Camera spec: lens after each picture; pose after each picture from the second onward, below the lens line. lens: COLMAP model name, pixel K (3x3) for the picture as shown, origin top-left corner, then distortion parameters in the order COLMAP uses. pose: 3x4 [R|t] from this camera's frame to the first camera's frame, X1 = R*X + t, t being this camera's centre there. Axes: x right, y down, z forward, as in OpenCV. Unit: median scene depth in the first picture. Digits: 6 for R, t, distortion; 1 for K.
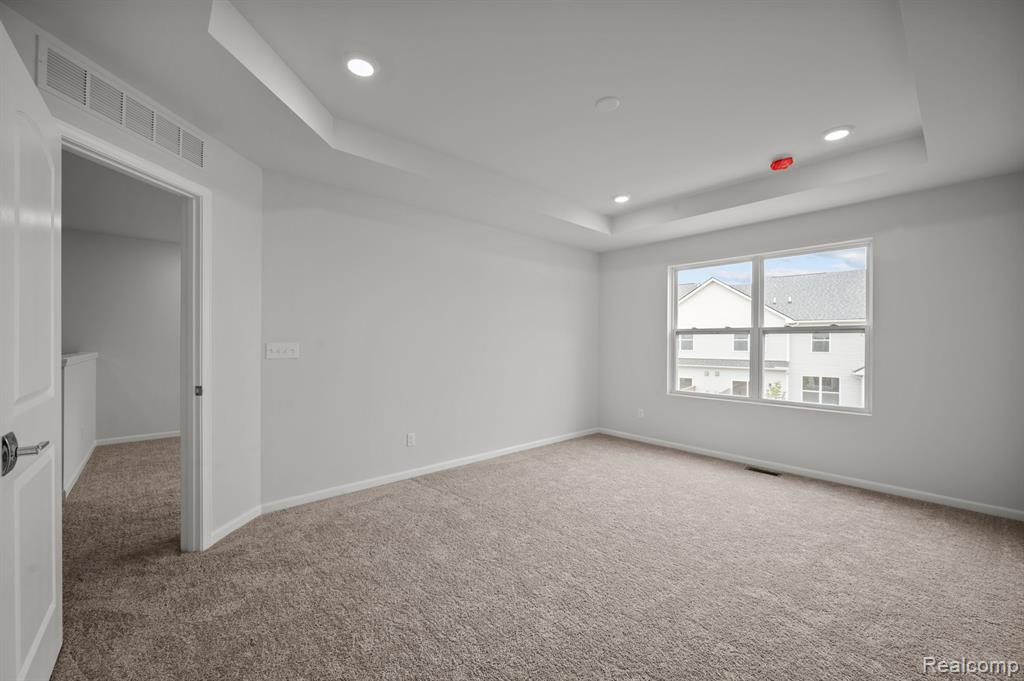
lens RADIAL K [[398.0, 0, 518.3], [0, 398.0, 344.6], [0, 0, 1]] dist [0.001200, 0.000153]
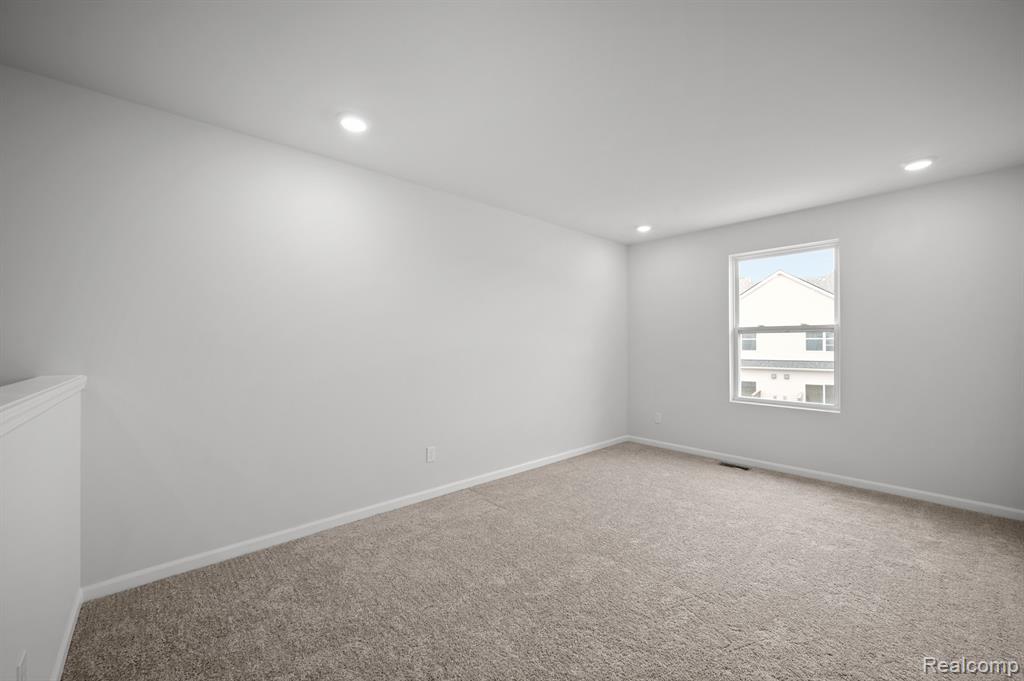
lens RADIAL K [[408.3, 0, 510.8], [0, 408.3, 345.6], [0, 0, 1]] dist [0.001435, 0.000461]
pose [[0.999932, -0.009124, 0.007325, -0.110958], [0.009132, 0.999958, -0.001023, -0.001533], [-0.007315, 0.001090, 0.999973, 0.102948]]
